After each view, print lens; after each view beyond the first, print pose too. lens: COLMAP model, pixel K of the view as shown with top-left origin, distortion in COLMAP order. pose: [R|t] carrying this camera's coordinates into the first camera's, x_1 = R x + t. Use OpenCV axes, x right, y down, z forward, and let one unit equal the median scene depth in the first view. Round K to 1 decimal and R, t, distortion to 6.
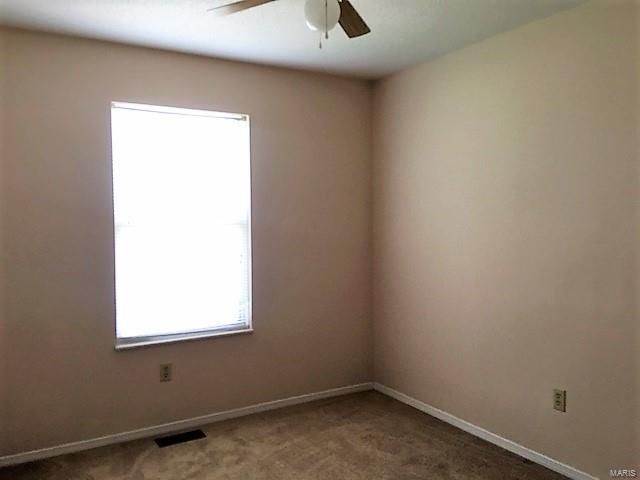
lens RADIAL K [[556.0, 0, 317.8], [0, 556.0, 241.9], [0, 0, 1]] dist [0.075092, -0.012051]
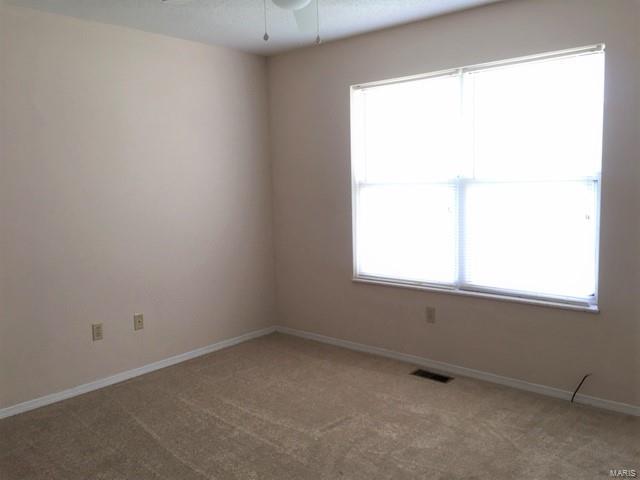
lens RADIAL K [[556.0, 0, 317.8], [0, 556.0, 241.9], [0, 0, 1]] dist [0.075092, -0.012051]
pose [[0.289346, 0.117035, -0.950043, 0.702175], [-0.018955, 0.993003, 0.116555, -0.039073], [0.957037, -0.015717, 0.289540, 0.460206]]
